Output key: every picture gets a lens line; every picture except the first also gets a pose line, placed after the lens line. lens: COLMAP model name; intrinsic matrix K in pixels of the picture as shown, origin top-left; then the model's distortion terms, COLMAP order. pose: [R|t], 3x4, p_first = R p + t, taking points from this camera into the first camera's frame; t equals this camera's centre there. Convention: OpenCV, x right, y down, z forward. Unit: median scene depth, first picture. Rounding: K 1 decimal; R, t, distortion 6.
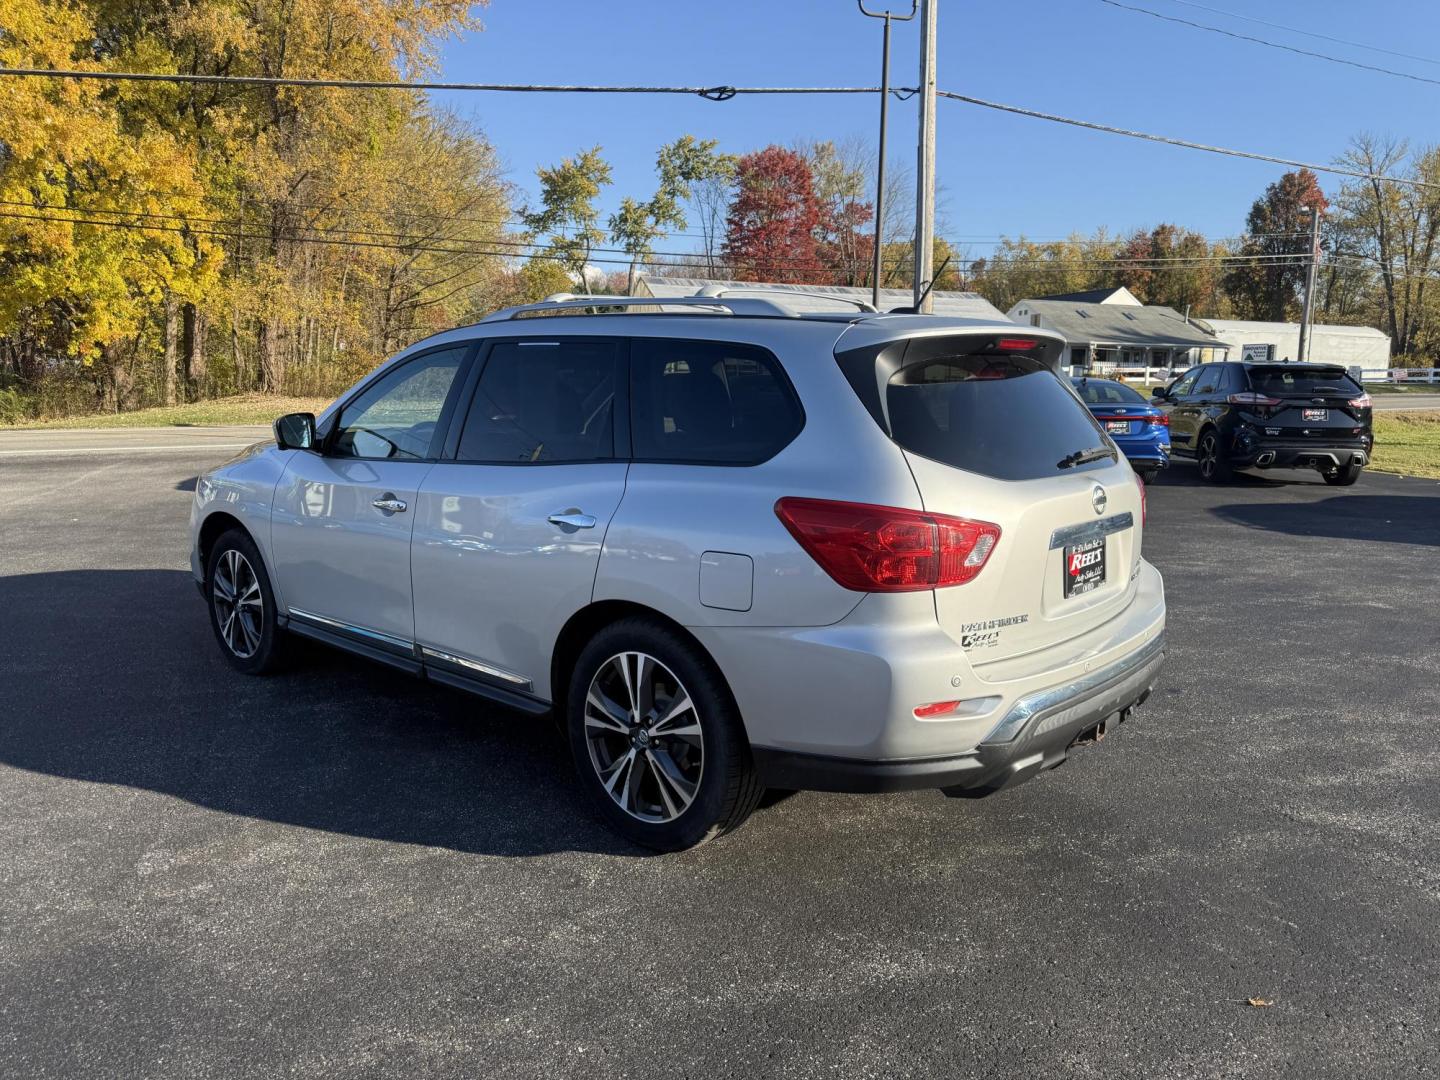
lens RADIAL K [[1022.5, 0, 719.6], [0, 1022.5, 544.2], [0, 0, 1]] dist [0.057754, -0.063590]
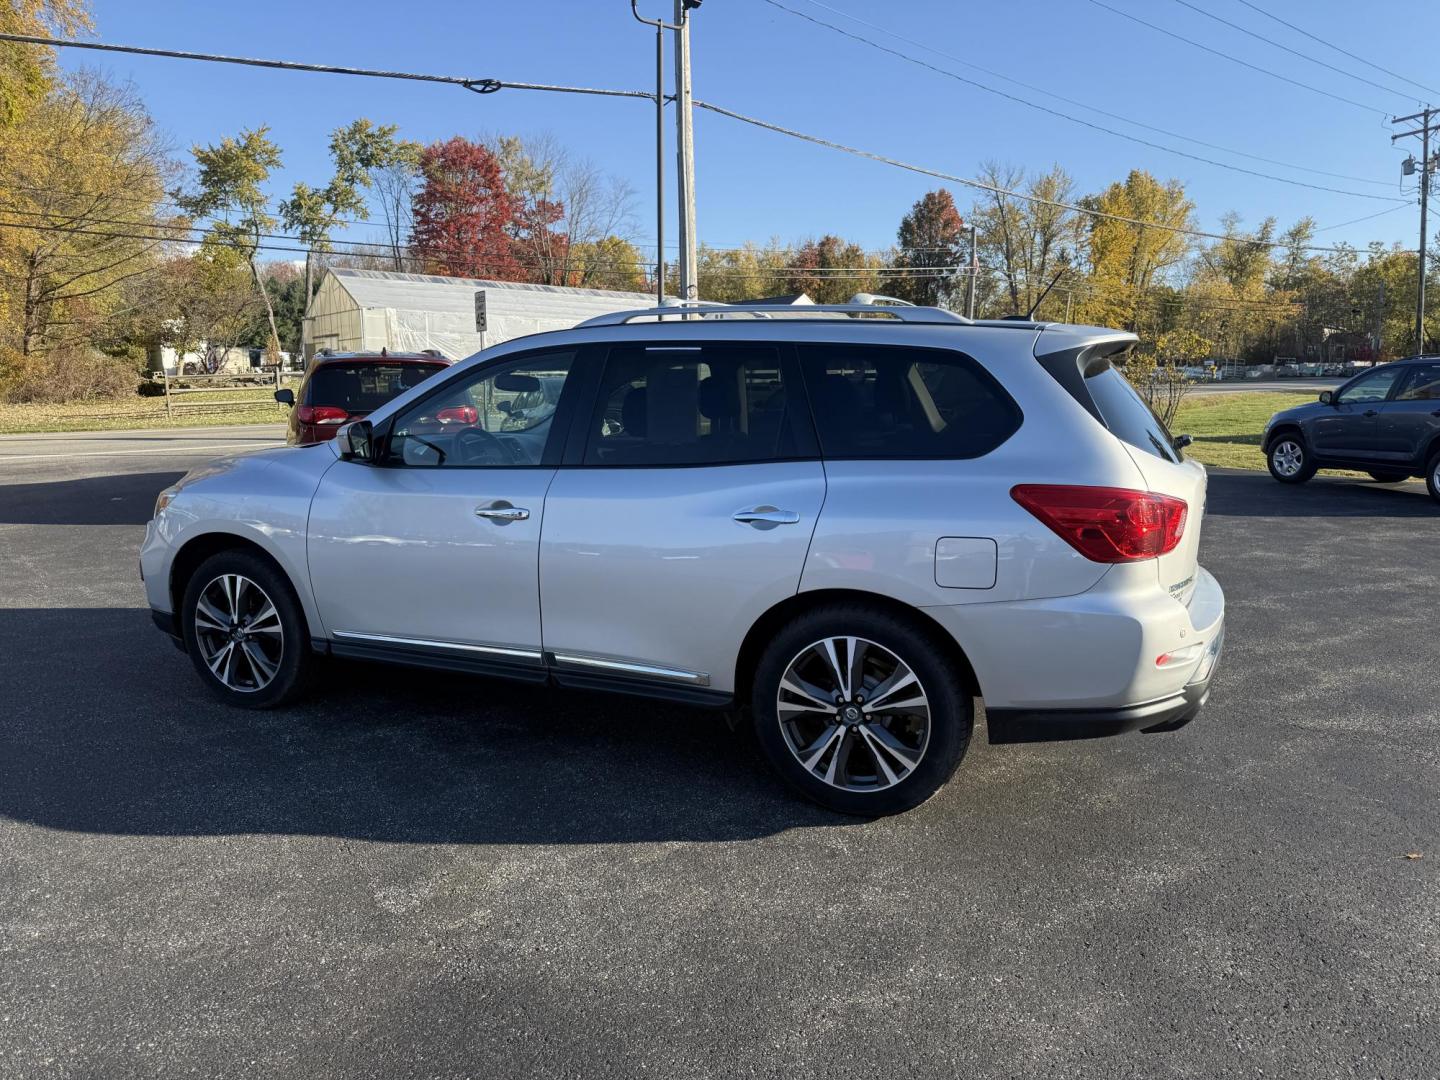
lens RADIAL K [[1022.5, 0, 724.1], [0, 1022.5, 554.8], [0, 0, 1]] dist [0.057754, -0.063590]
pose [[0.952810, -0.058155, 0.297944, -0.094606], [0.055011, 0.998306, 0.018933, -0.001387], [-0.298540, -0.001649, 0.954396, 0.001881]]
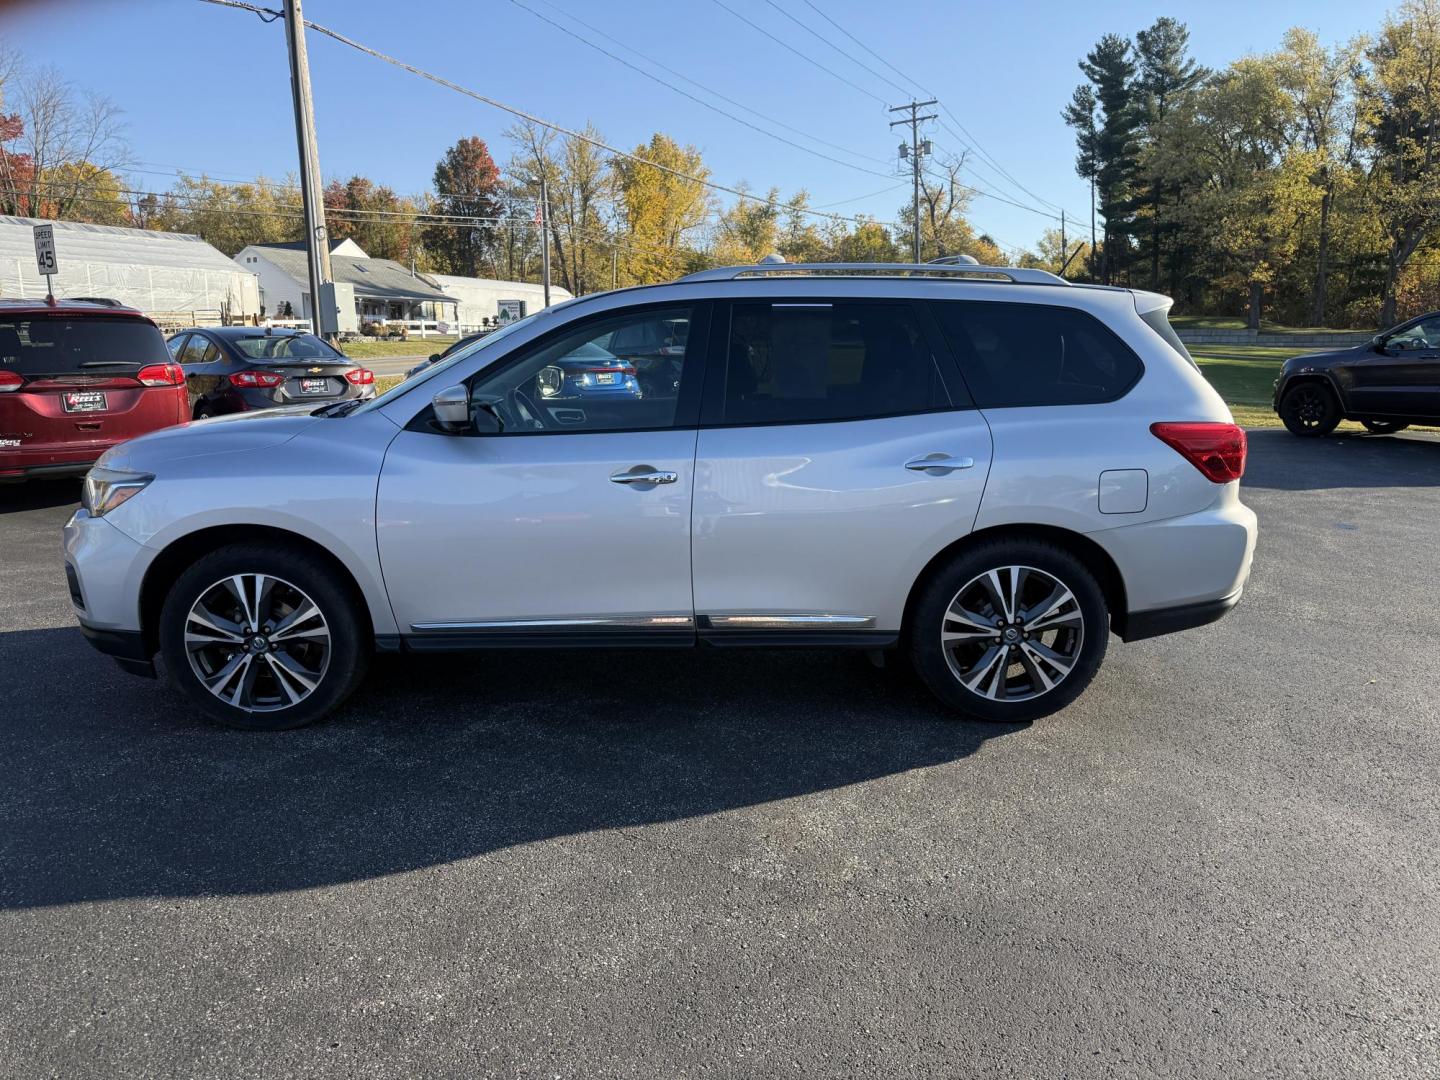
lens RADIAL K [[1022.5, 0, 723.9], [0, 1022.5, 553.8], [0, 0, 1]] dist [0.057754, -0.063590]
pose [[0.731338, -0.152203, 0.664815, -0.206211], [0.115931, 0.988337, 0.098739, -0.012310], [-0.672090, 0.004861, 0.740453, 0.059852]]
